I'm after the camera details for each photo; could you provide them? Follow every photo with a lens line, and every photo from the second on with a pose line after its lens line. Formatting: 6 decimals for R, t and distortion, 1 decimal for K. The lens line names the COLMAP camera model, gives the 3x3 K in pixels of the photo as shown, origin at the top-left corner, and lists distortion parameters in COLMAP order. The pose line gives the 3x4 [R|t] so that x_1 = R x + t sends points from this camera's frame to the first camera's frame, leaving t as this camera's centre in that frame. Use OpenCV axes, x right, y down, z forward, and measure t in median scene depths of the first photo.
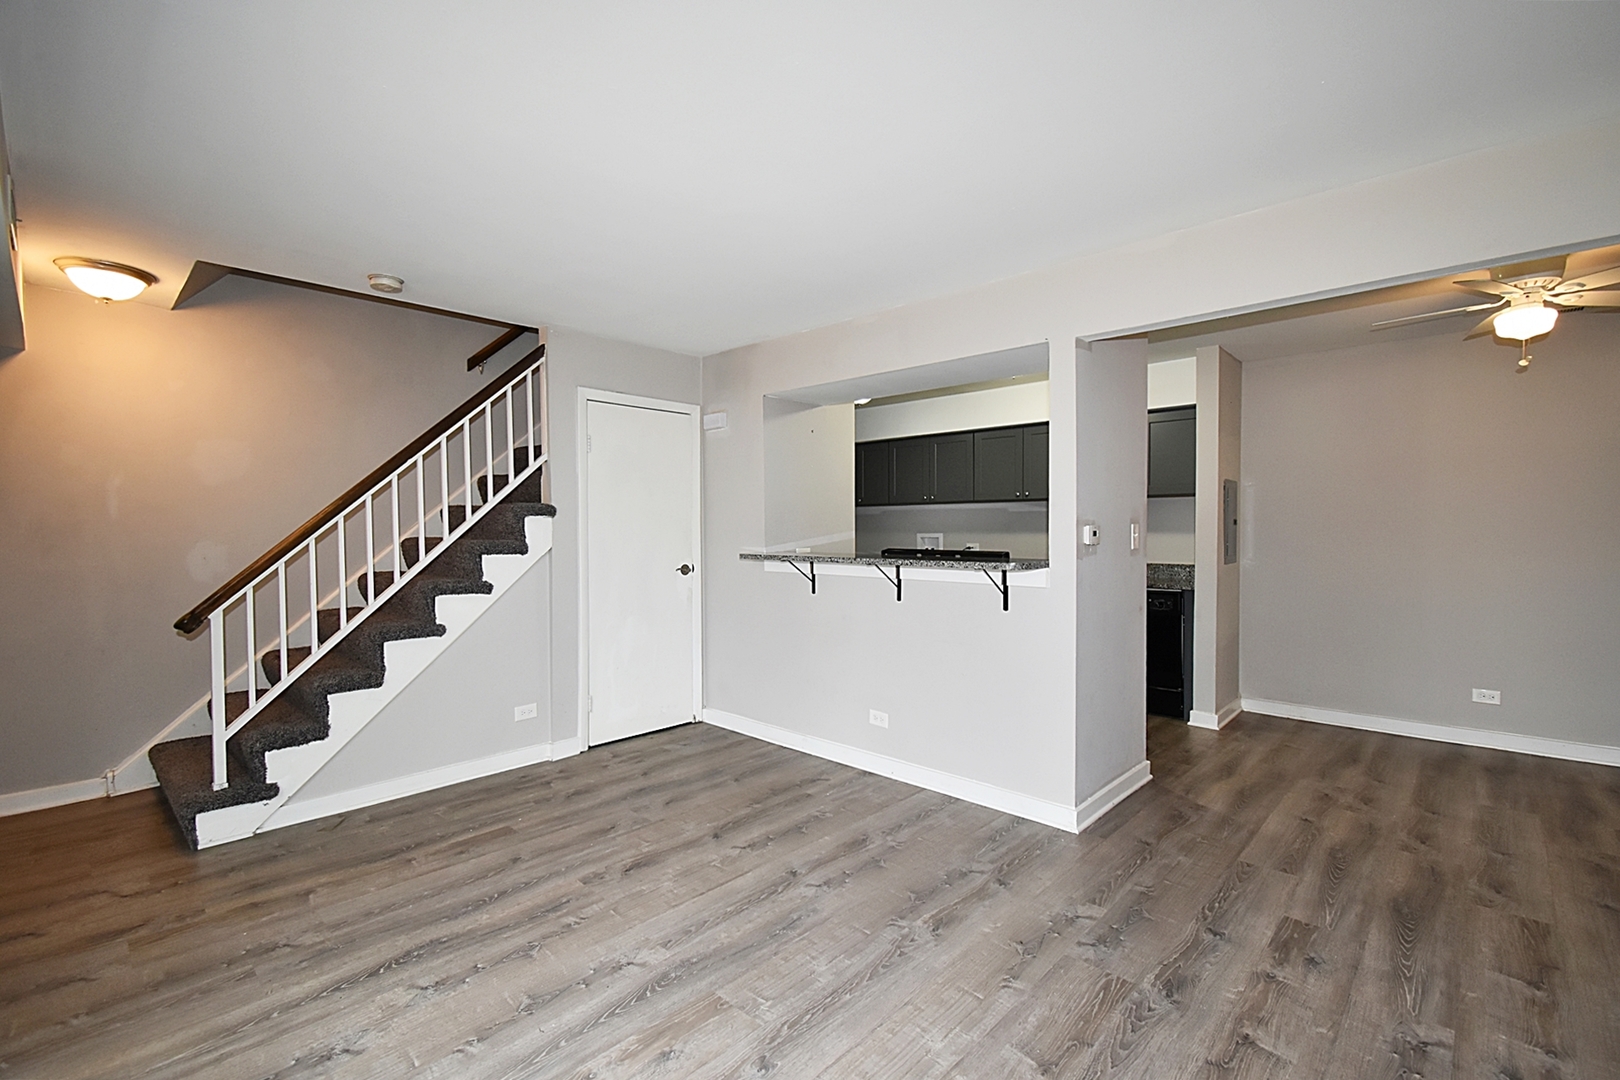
lens RADIAL K [[709.8, 0, 817.5], [0, 709.8, 544.4], [0, 0, 1]] dist [0.003839, 0.000180]
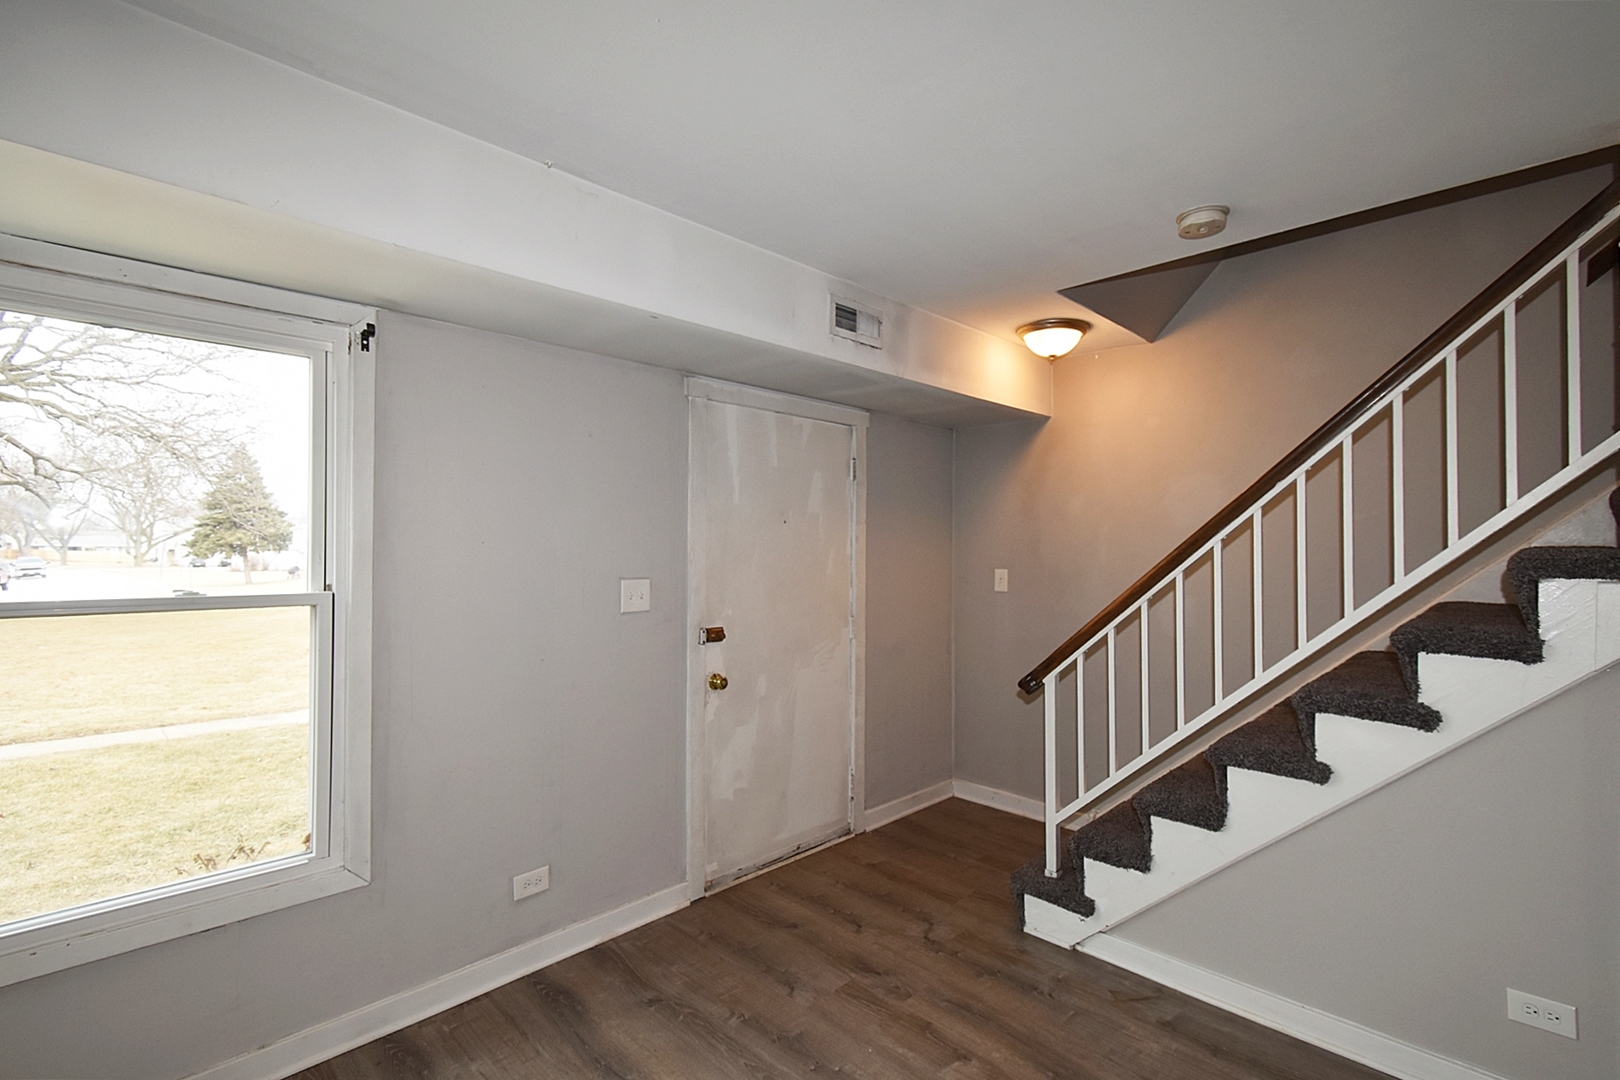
lens RADIAL K [[738.8, 0, 810.0], [0, 738.8, 540.0], [0, 0, 1]] dist [0.000095, 0.000118]
pose [[-0.028671, -0.006445, -0.999568, 0.098327], [-0.027064, 0.999618, -0.005669, -0.065818], [0.999222, 0.026890, -0.028835, 0.752373]]
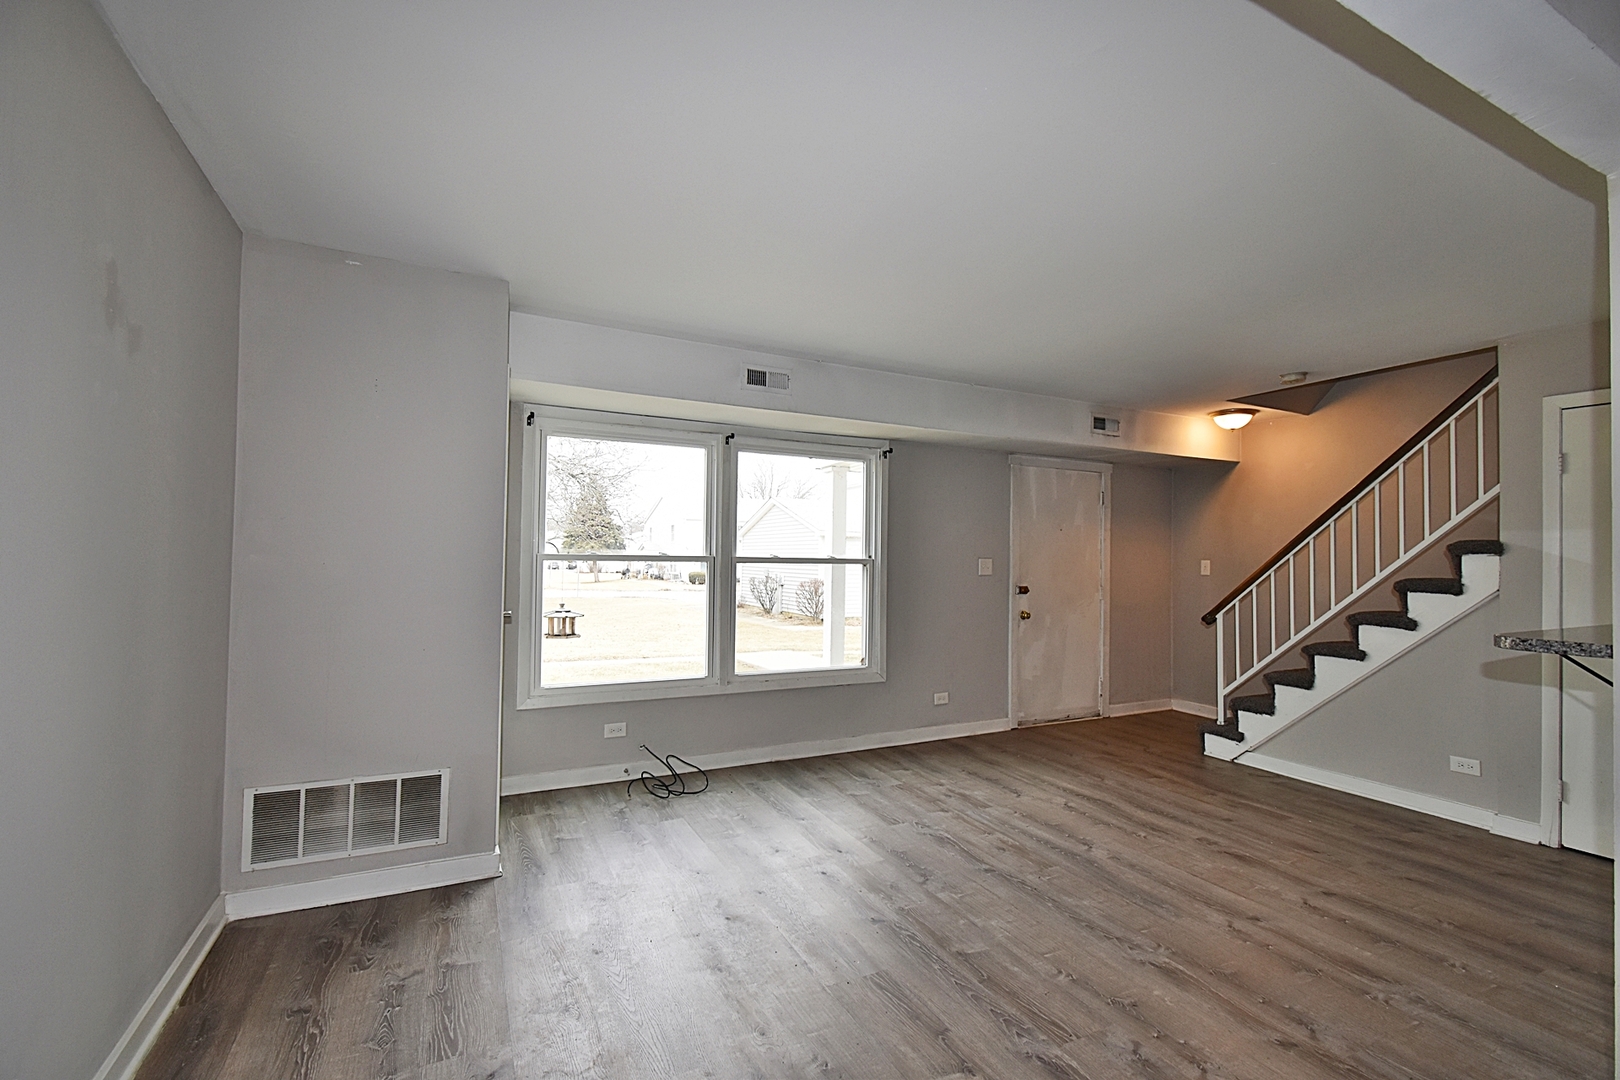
lens RADIAL K [[709.8, 0, 817.5], [0, 709.8, 544.4], [0, 0, 1]] dist [0.003839, 0.000180]
pose [[-0.336095, -0.017033, -0.941674, 1.037750], [-0.033413, 0.999423, -0.006152, -0.024336], [0.941235, 0.029396, -0.336470, 0.706285]]
